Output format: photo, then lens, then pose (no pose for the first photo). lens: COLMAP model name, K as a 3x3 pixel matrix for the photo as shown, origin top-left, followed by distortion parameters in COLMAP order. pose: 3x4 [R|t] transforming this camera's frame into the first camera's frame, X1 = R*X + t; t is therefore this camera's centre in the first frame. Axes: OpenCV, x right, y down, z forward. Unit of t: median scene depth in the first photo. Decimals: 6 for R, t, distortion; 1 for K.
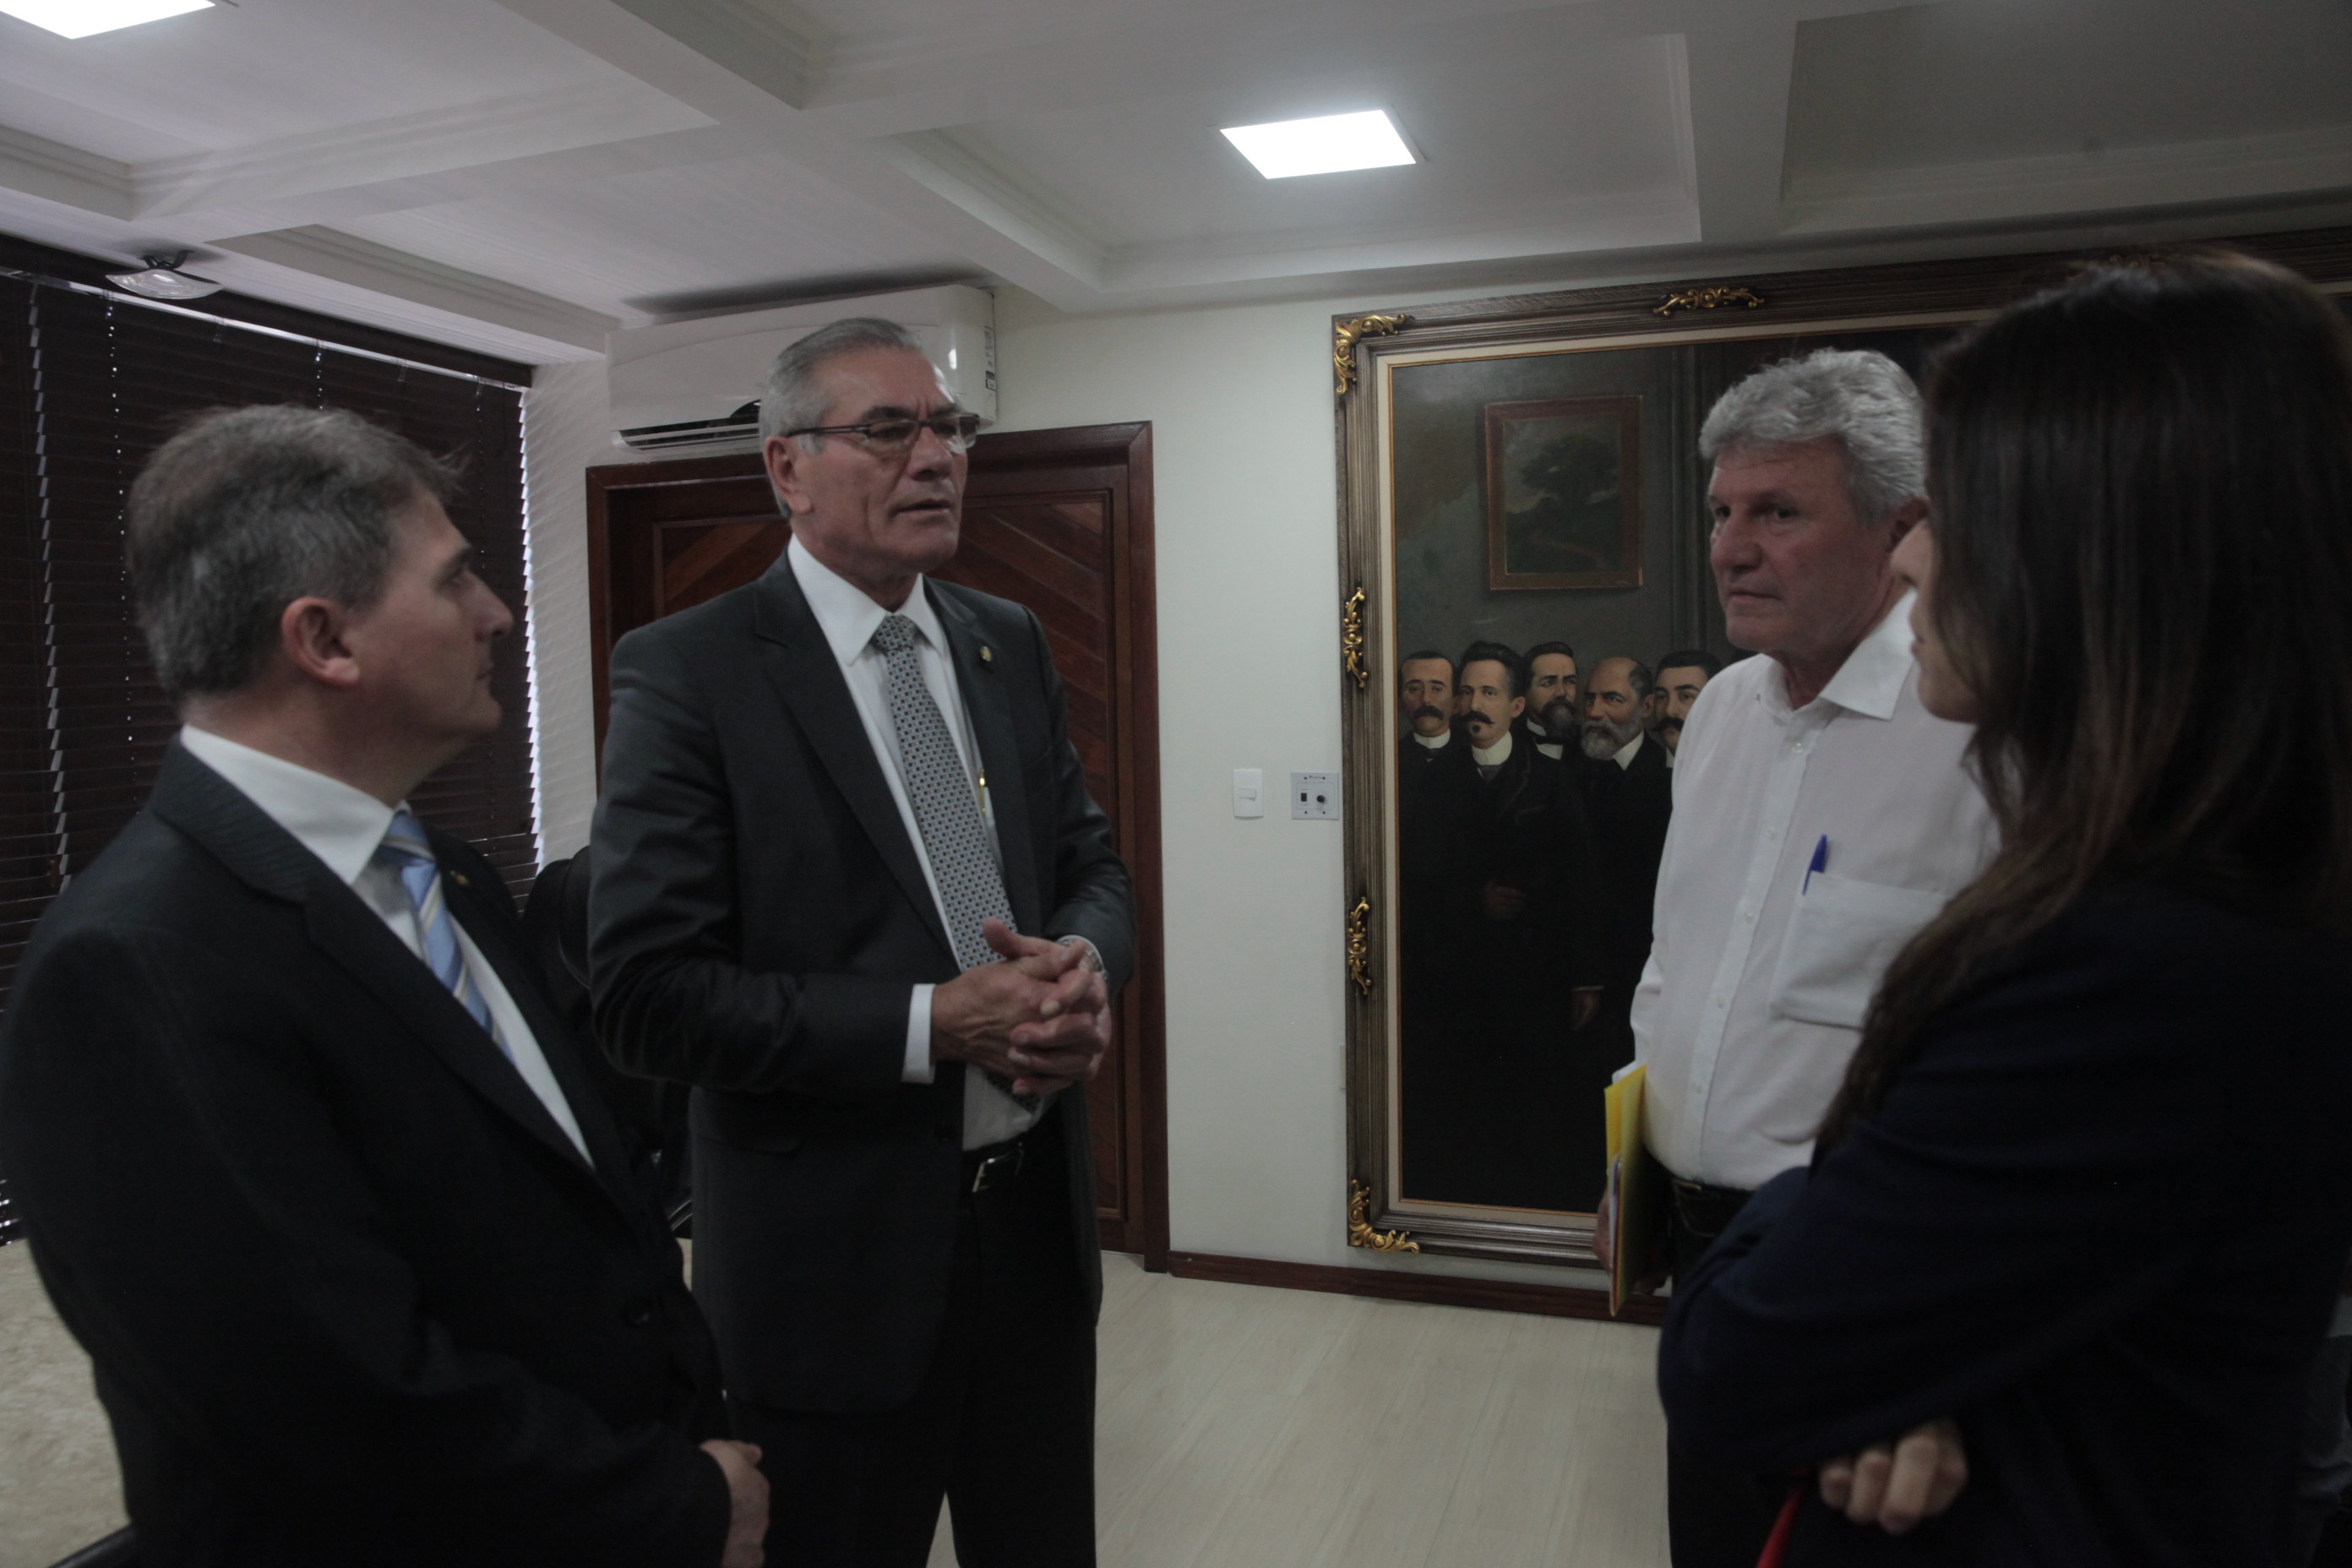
lens RADIAL K [[1663.1, 0, 1190.1], [0, 1663.1, 794.1], [0, 0, 1]] dist [-0.100657, 0.081462]
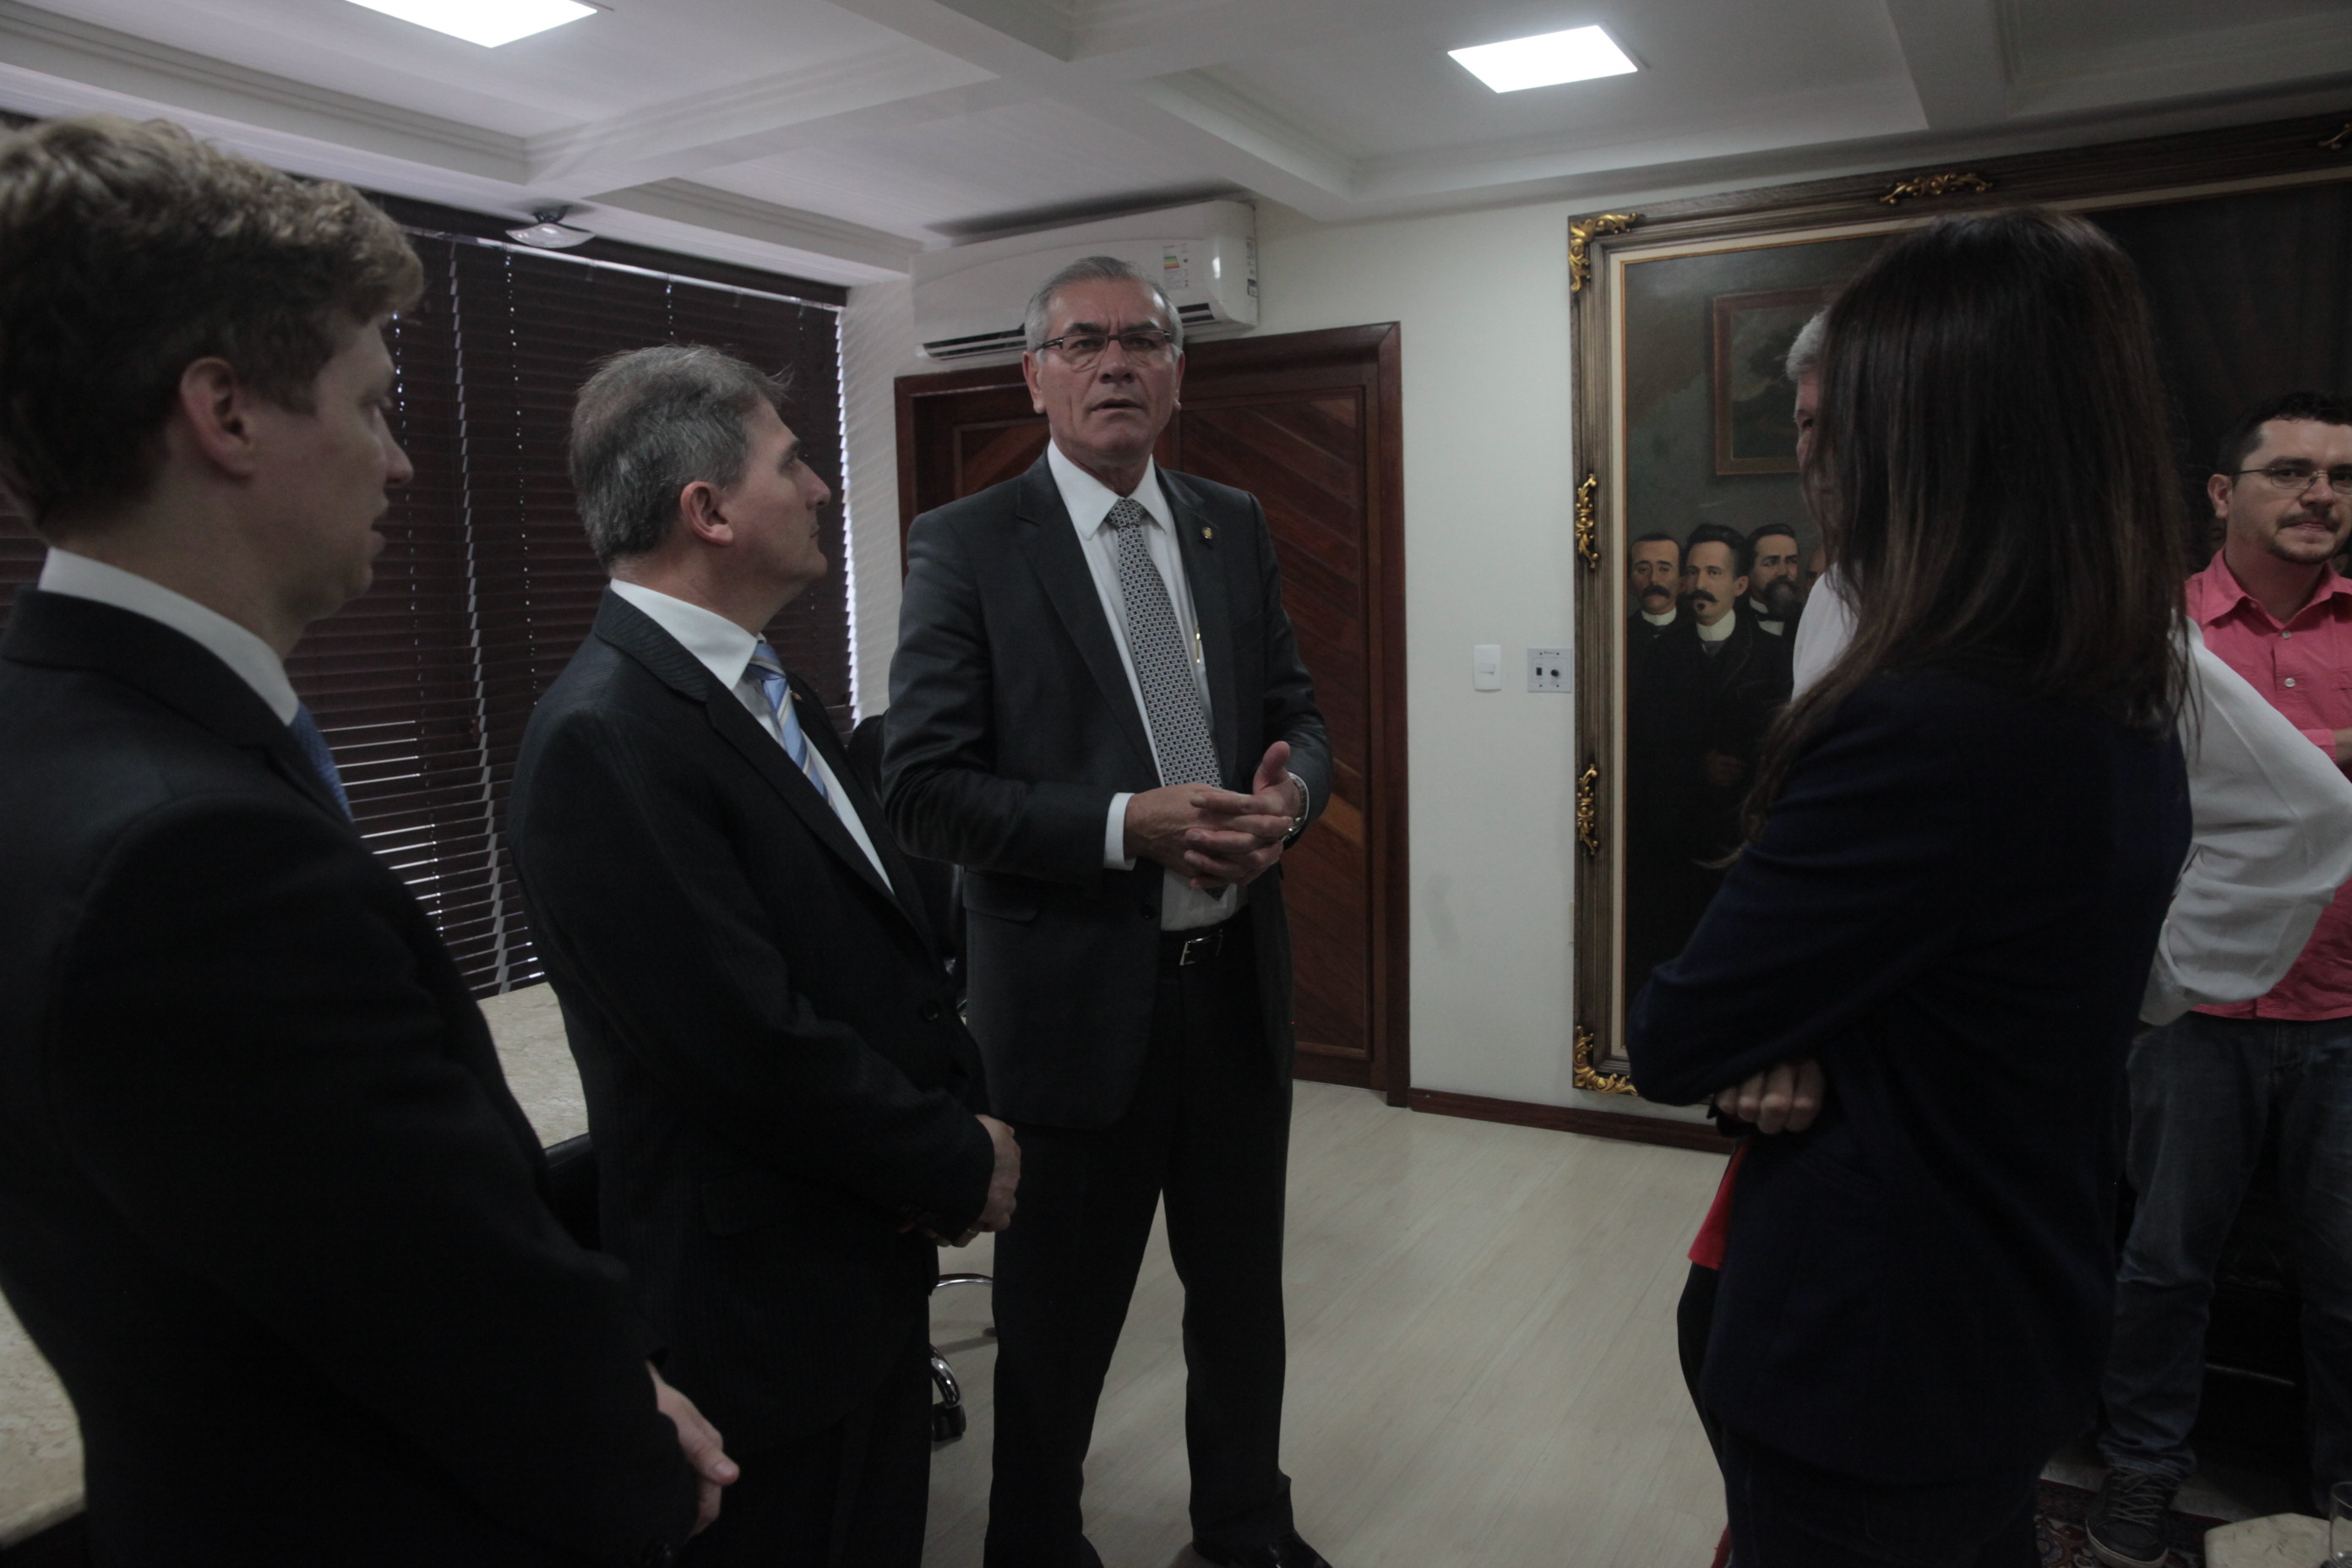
lens RADIAL K [[1663.1, 0, 1188.0], [0, 1663.1, 799.5], [0, 0, 1]] dist [-0.100657, 0.081462]
pose [[0.983797, 0.014679, -0.178684, 0.040196], [-0.003147, 0.997903, 0.064651, 0.016943], [0.179258, -0.063041, 0.981780, -0.102709]]
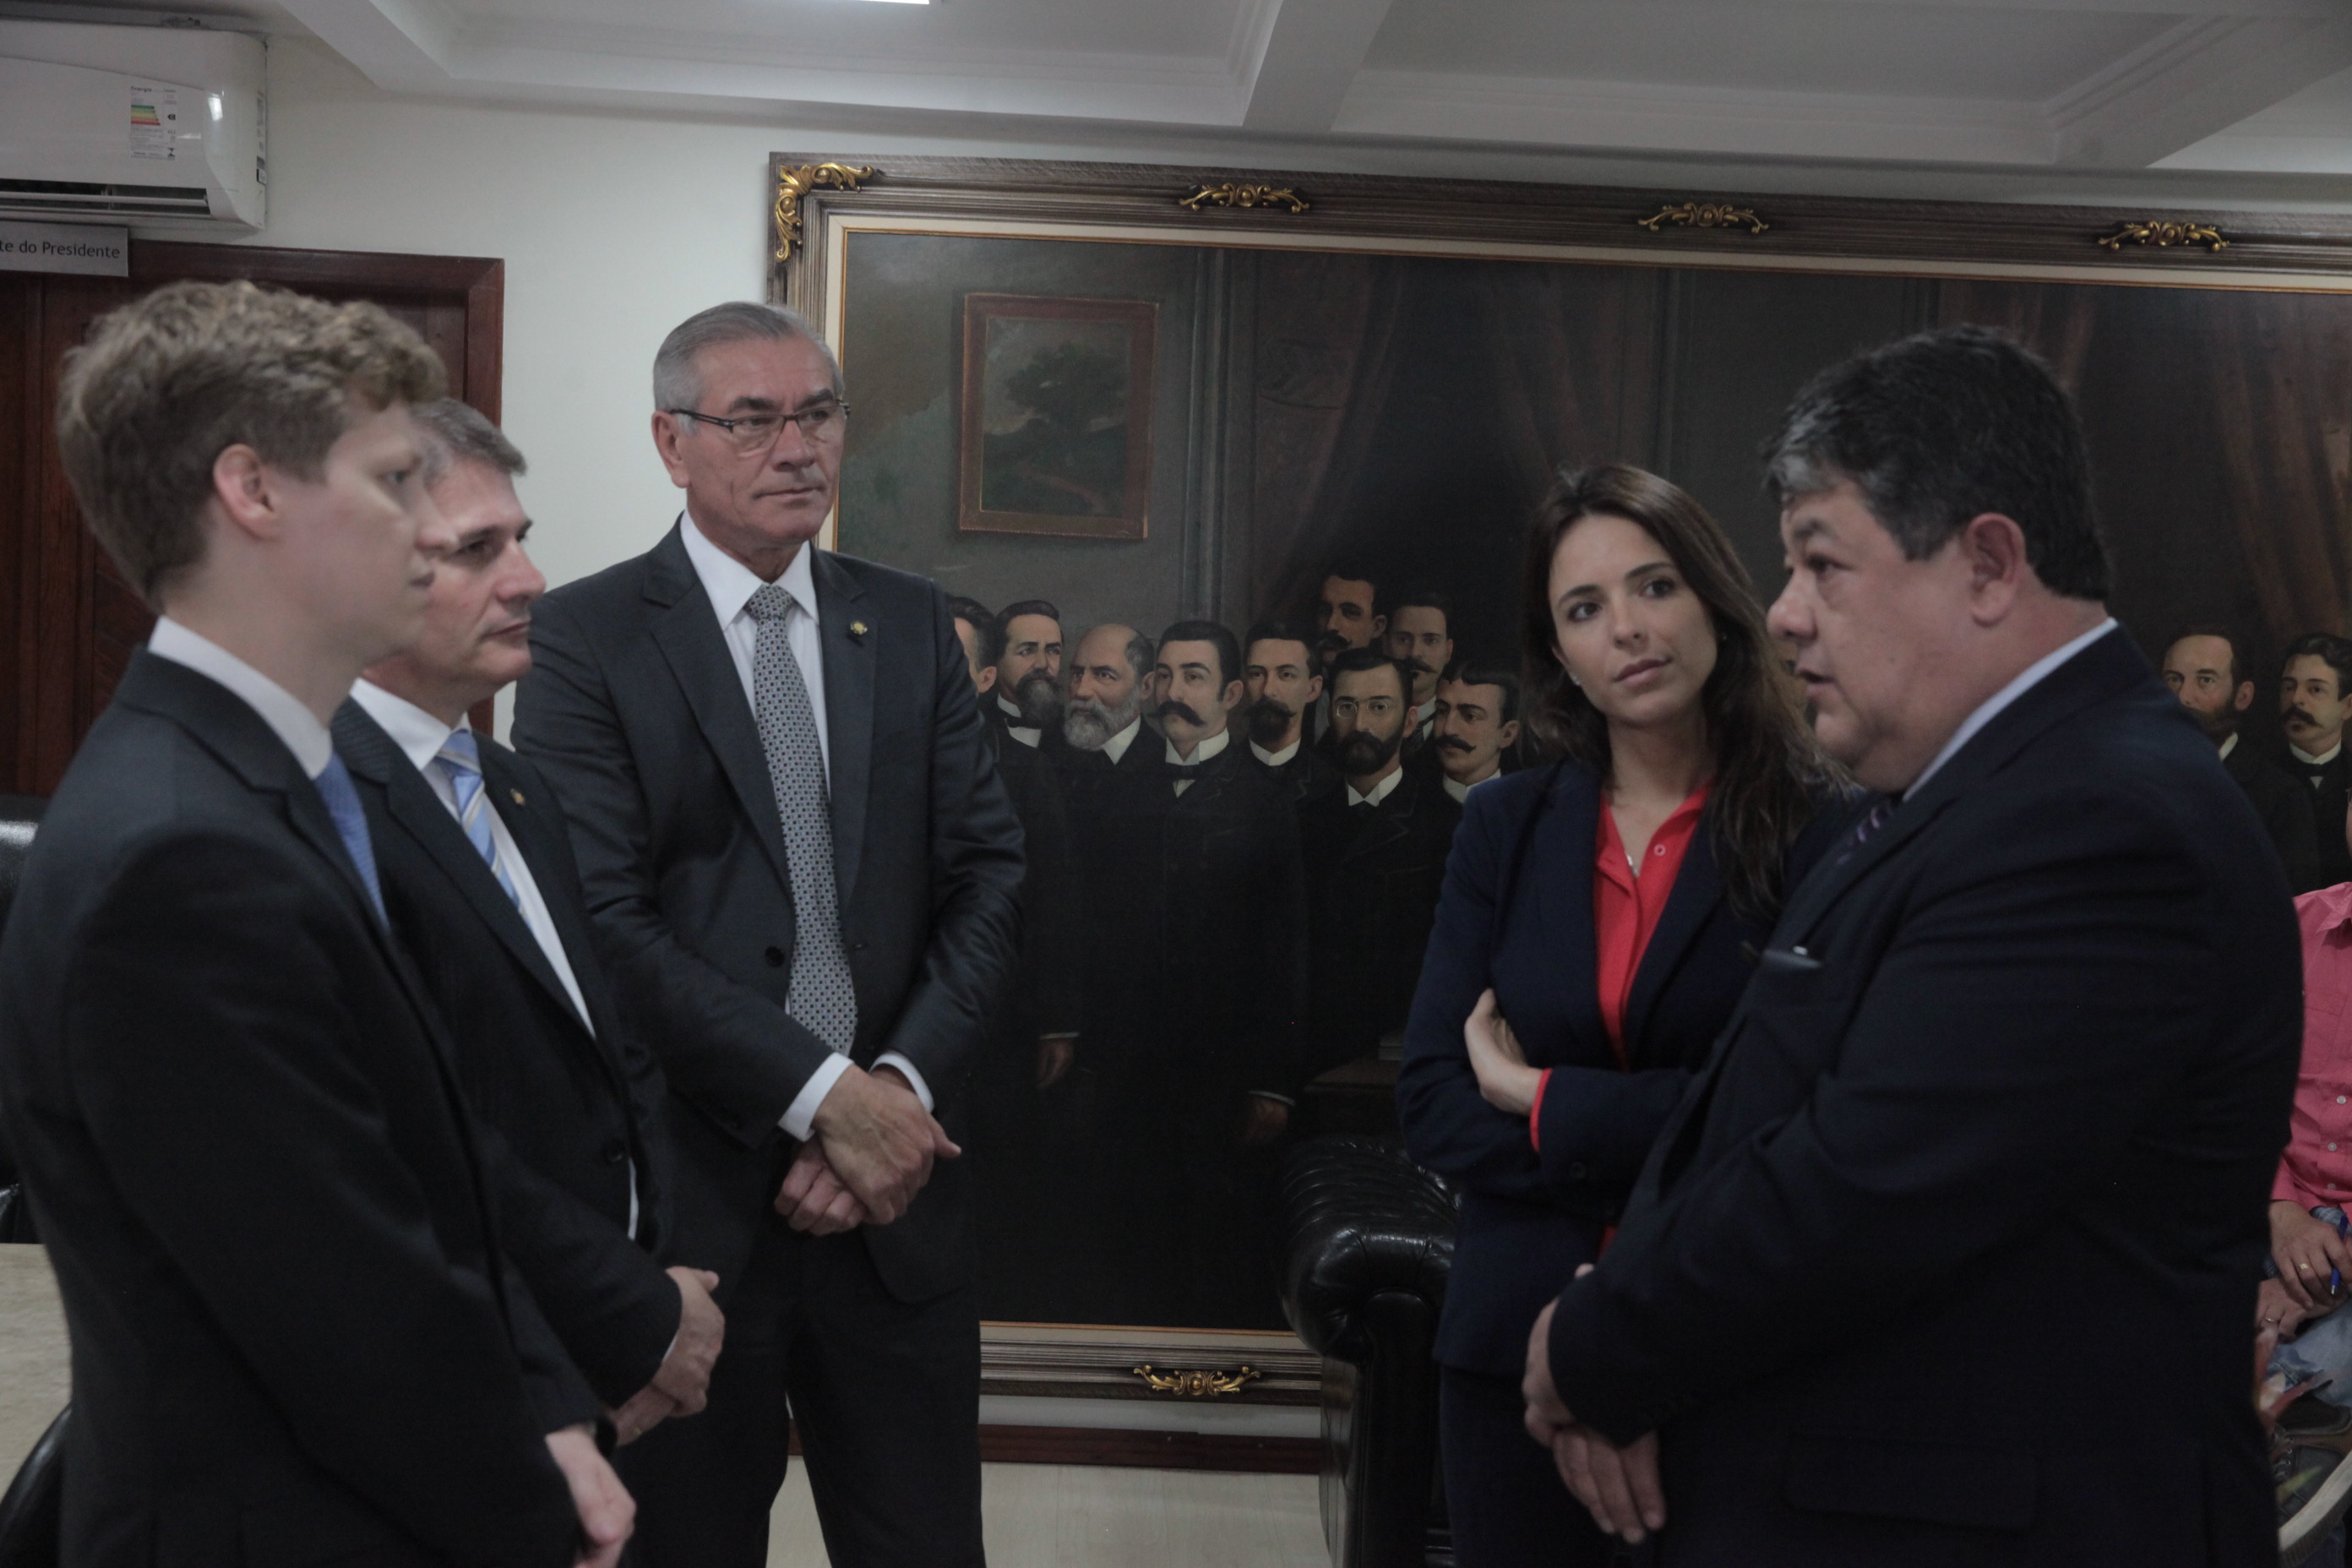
lens RADIAL K [[3362.3, 0, 1192.9], [0, 3362.3, 768.7], [0, 0, 1]] dist [0.156277, 0.000000]
pose [[0.923294, 0.040941, 0.381905, -0.326851], [-0.033439, 0.999096, -0.026263, 0.029510], [-0.382635, 0.011478, 0.923828, -0.528537]]
